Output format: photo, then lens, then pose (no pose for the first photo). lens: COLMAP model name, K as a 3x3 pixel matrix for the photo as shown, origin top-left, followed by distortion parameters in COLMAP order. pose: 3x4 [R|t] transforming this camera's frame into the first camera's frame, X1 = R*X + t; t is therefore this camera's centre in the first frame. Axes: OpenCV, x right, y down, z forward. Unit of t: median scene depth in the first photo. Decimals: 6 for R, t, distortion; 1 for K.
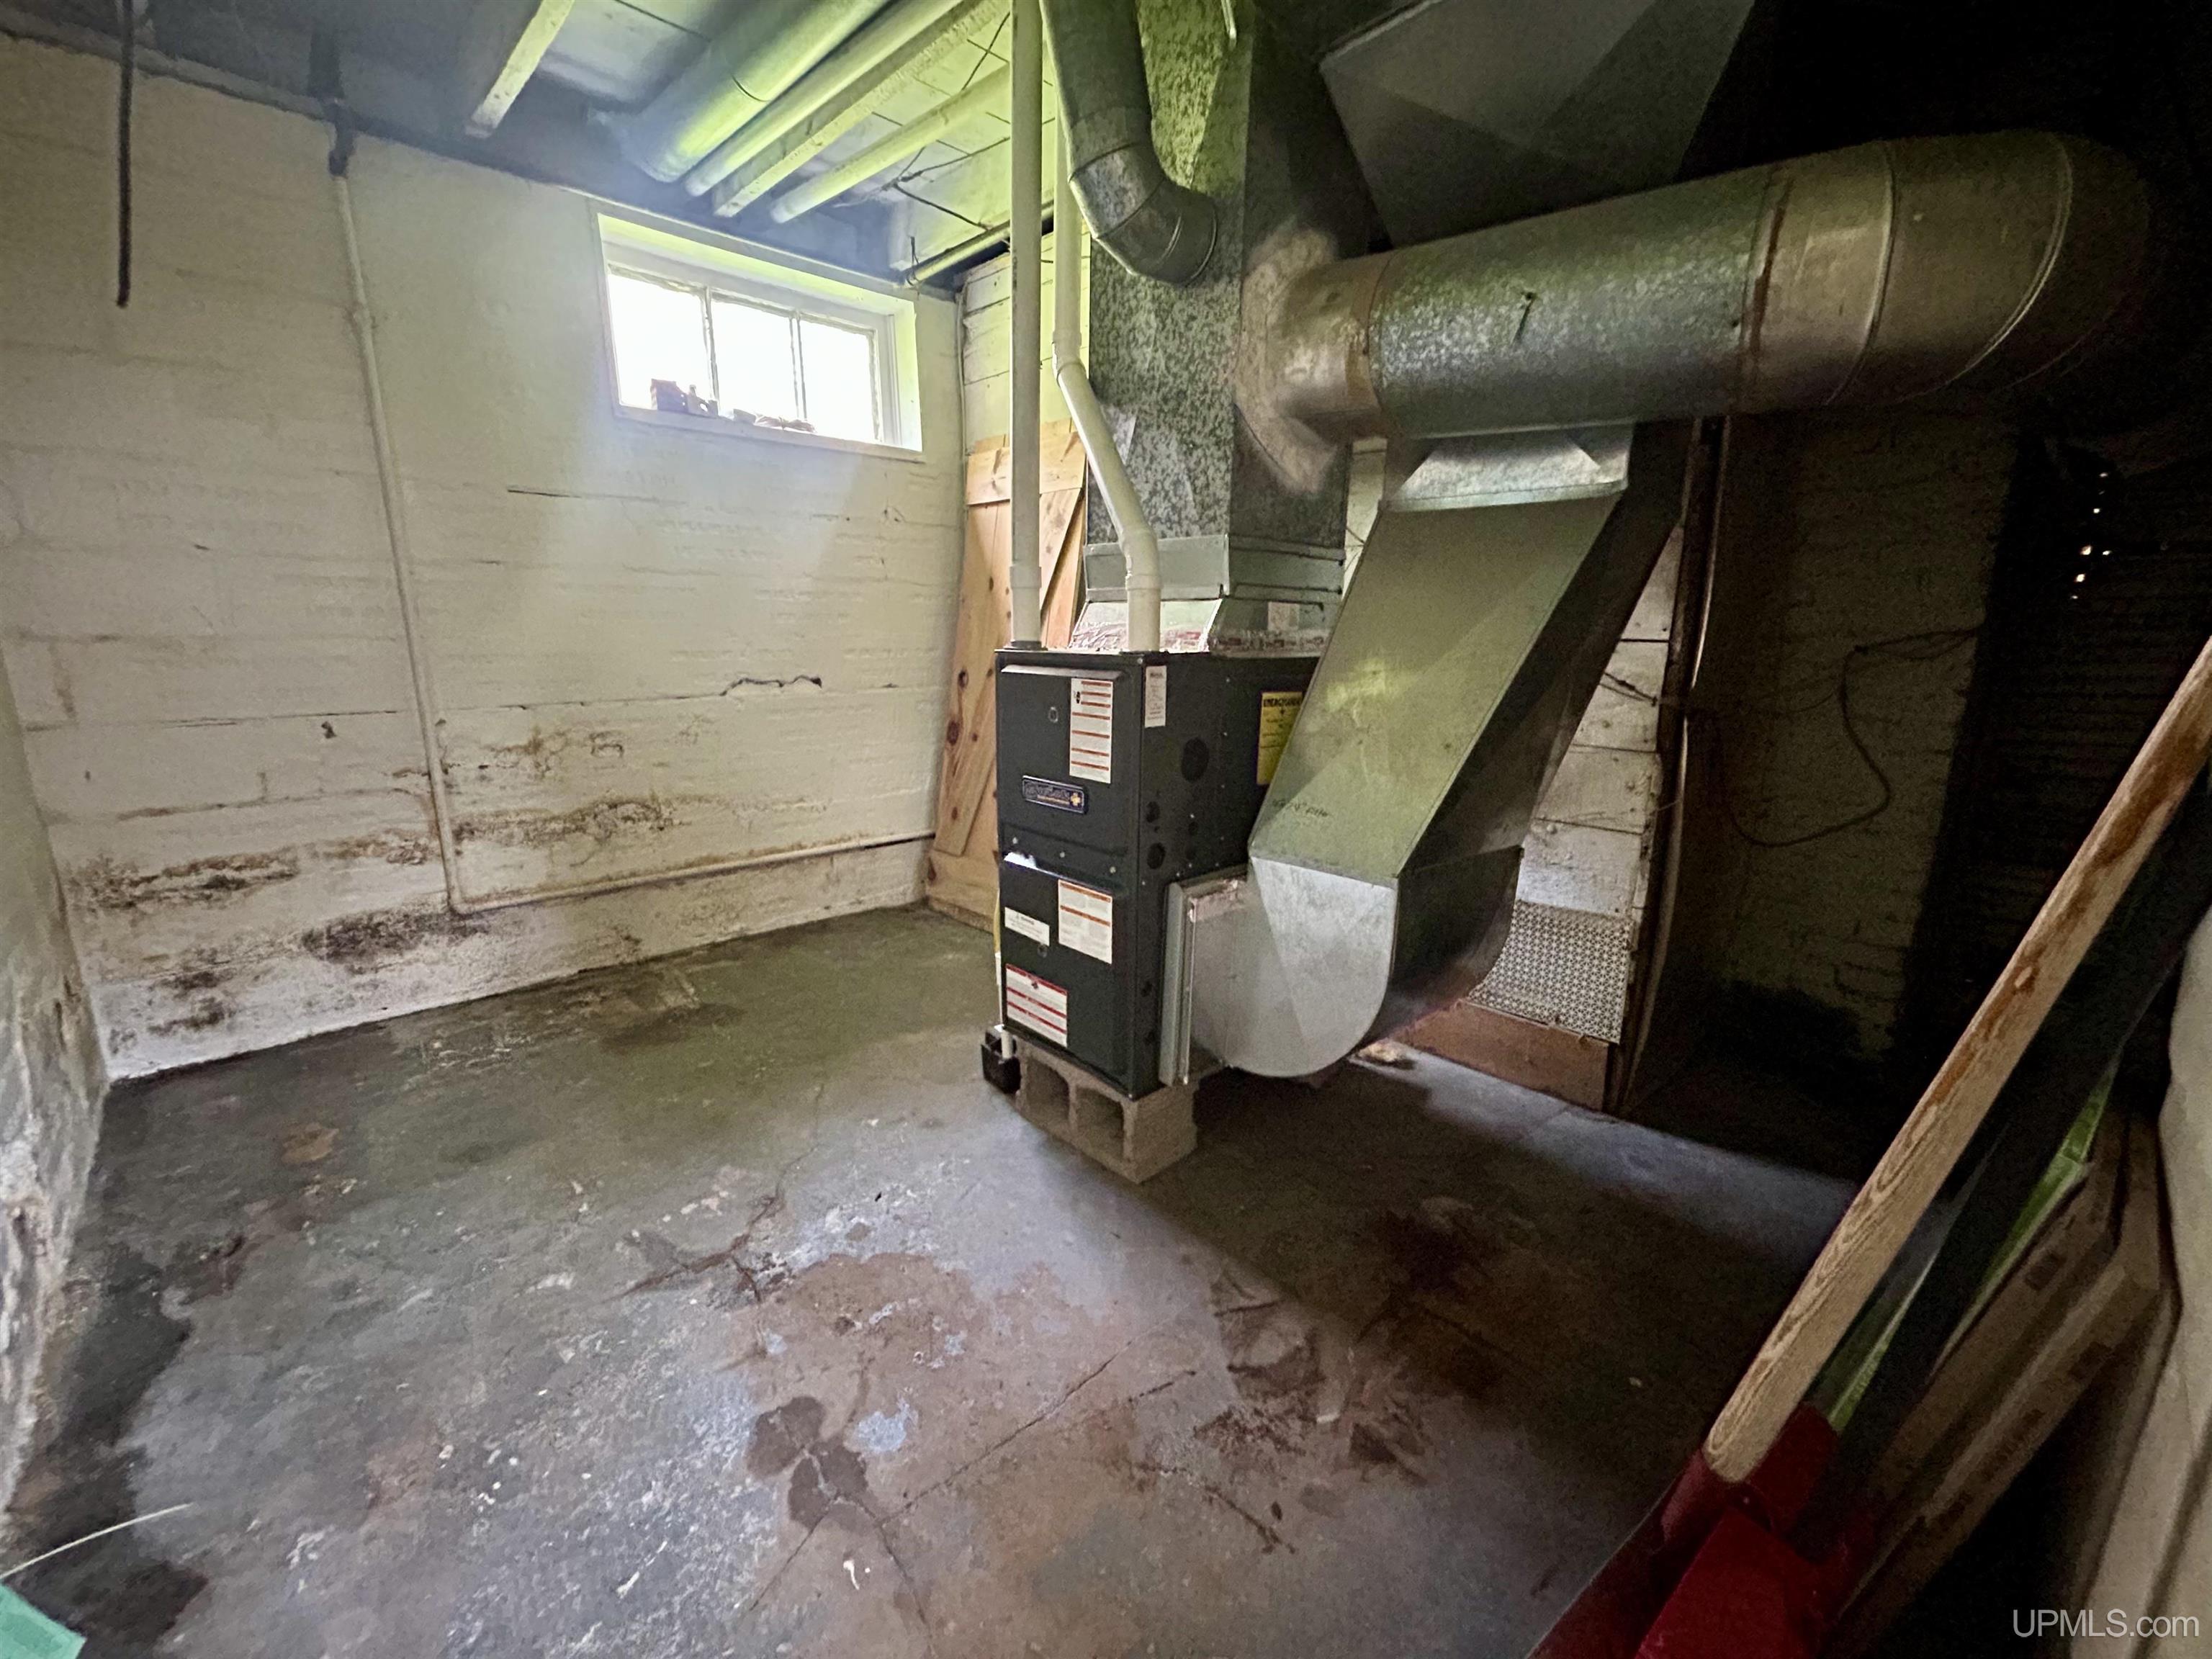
lens RADIAL K [[896.0, 0, 1107.6], [0, 896.0, 833.2], [0, 0, 1]] dist [0.003984, -0.000130]
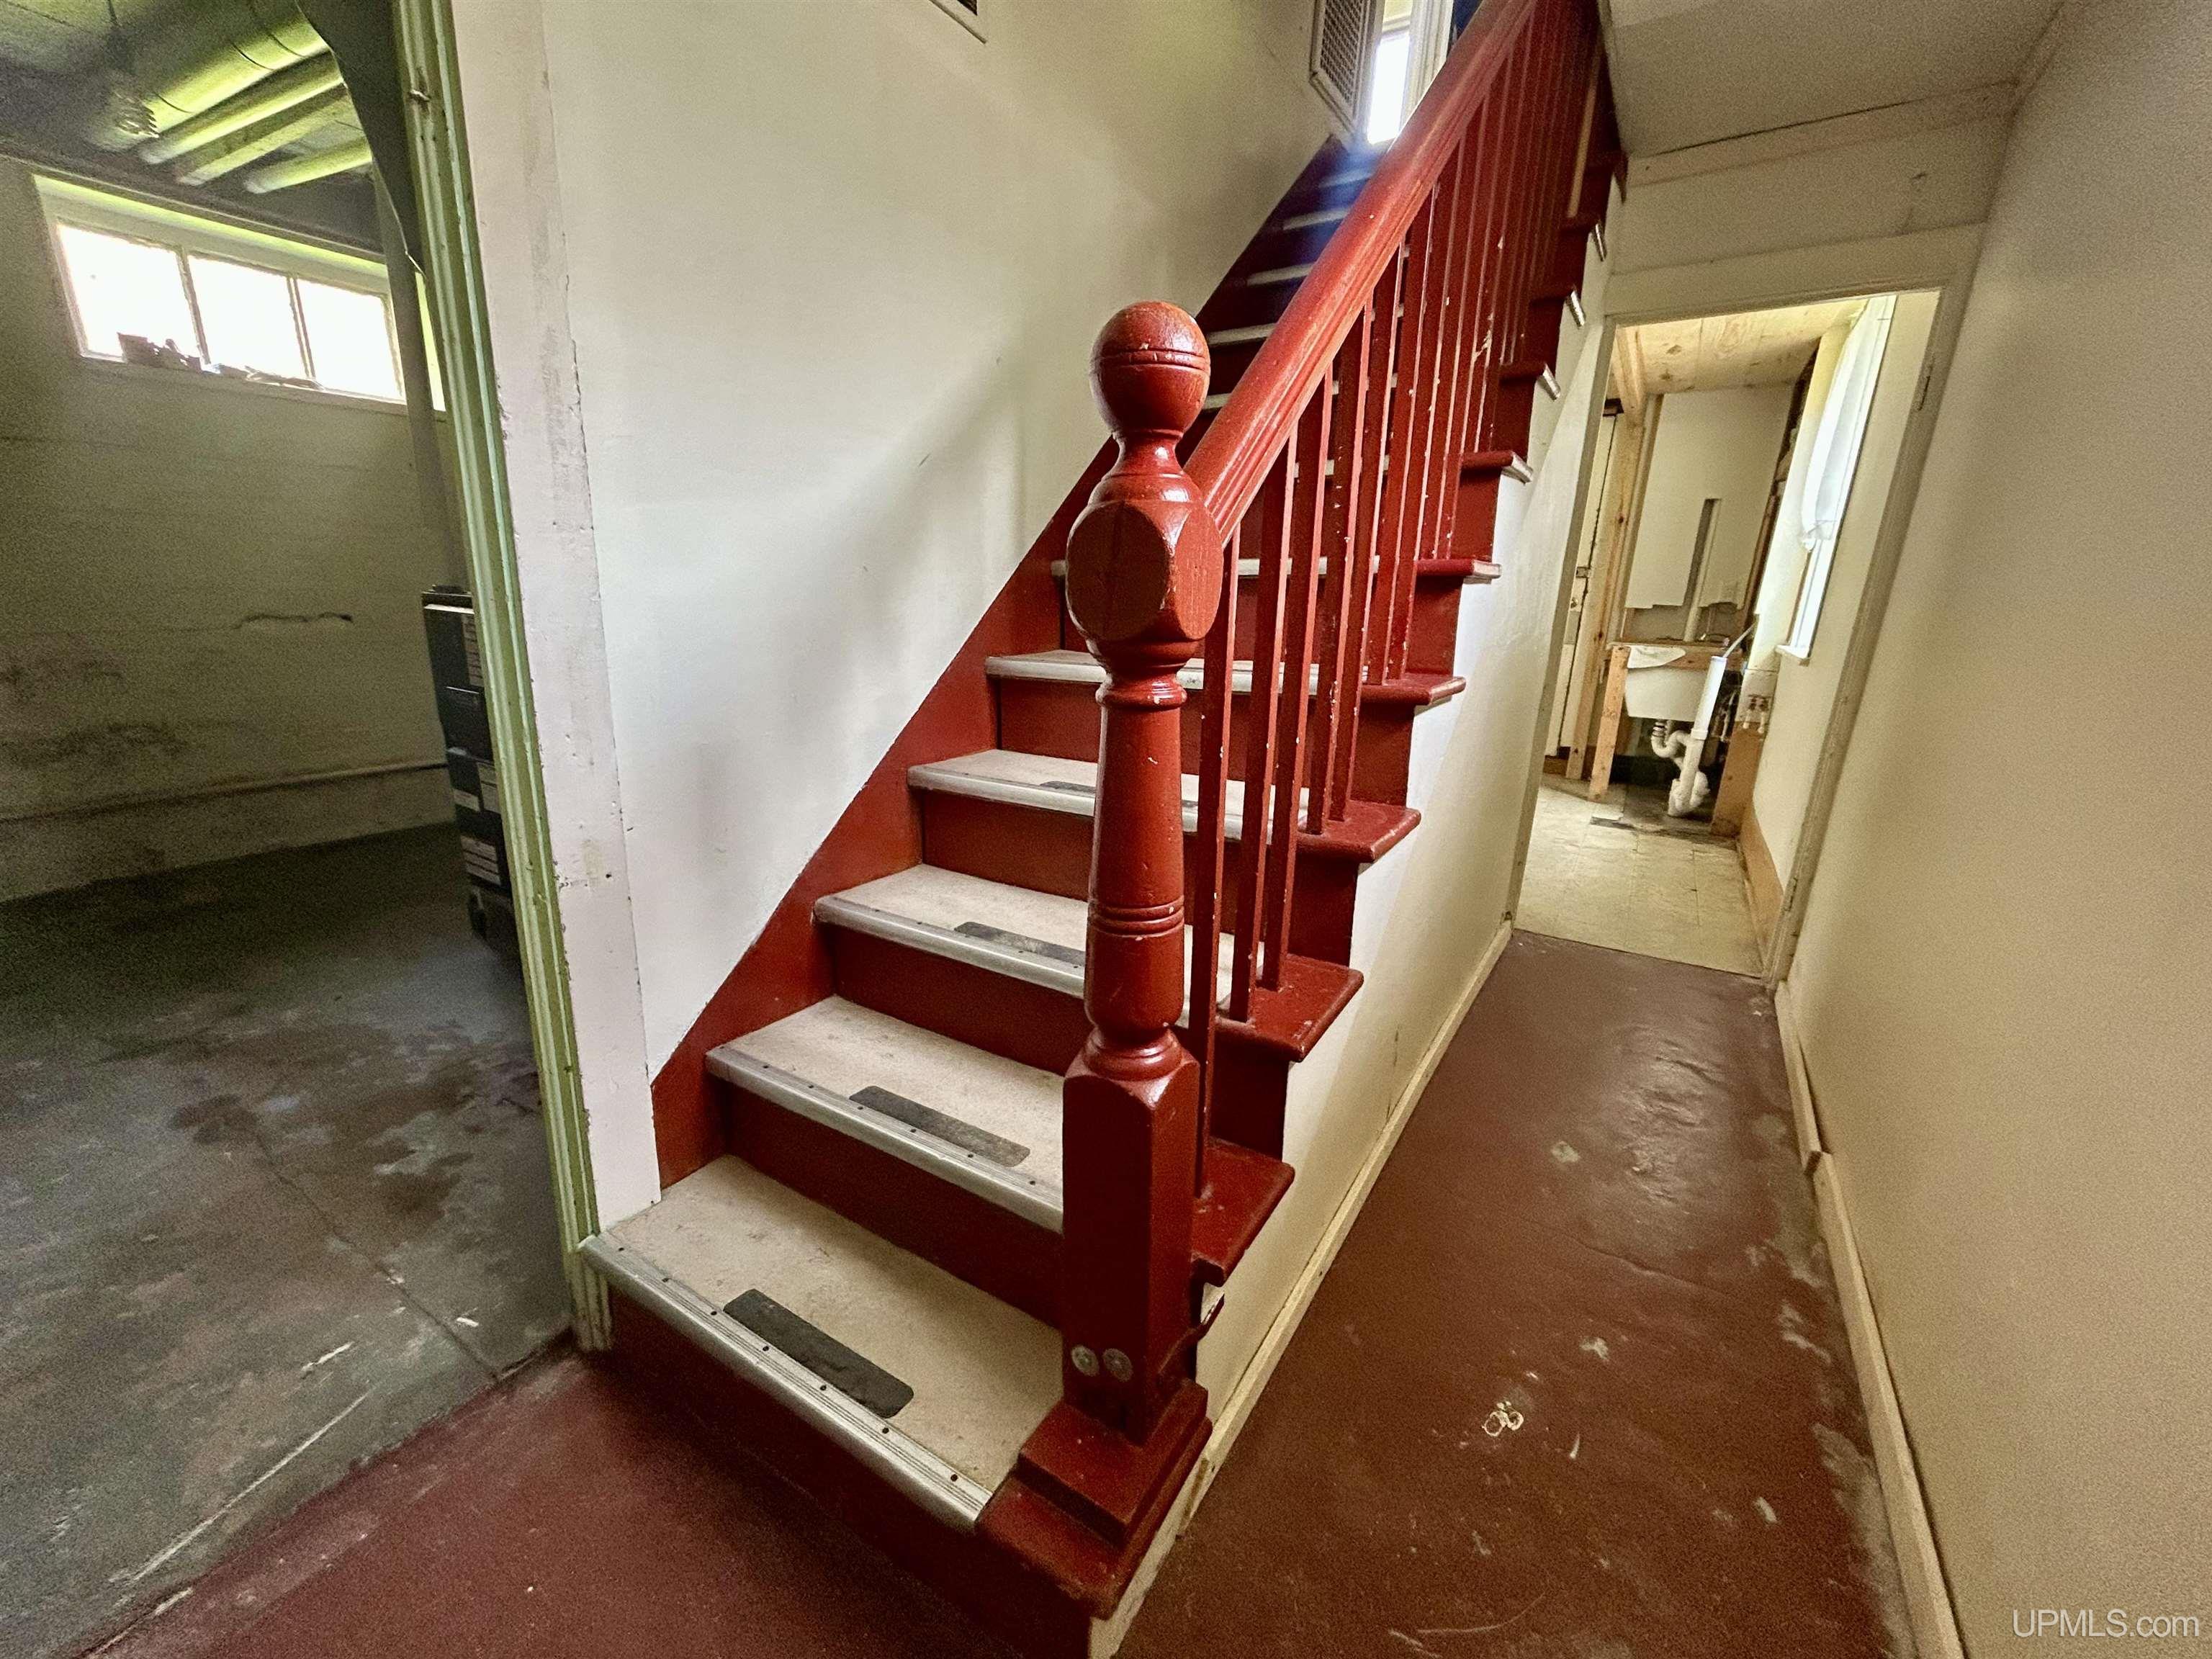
lens RADIAL K [[896.0, 0, 1103.3], [0, 896.0, 823.5], [0, 0, 1]] dist [0.003984, -0.000130]
pose [[0.966784, -0.048239, 0.251000, 0.327756], [0.035704, 0.997888, 0.054258, 0.065809], [-0.253087, -0.043494, 0.966465, -0.364254]]
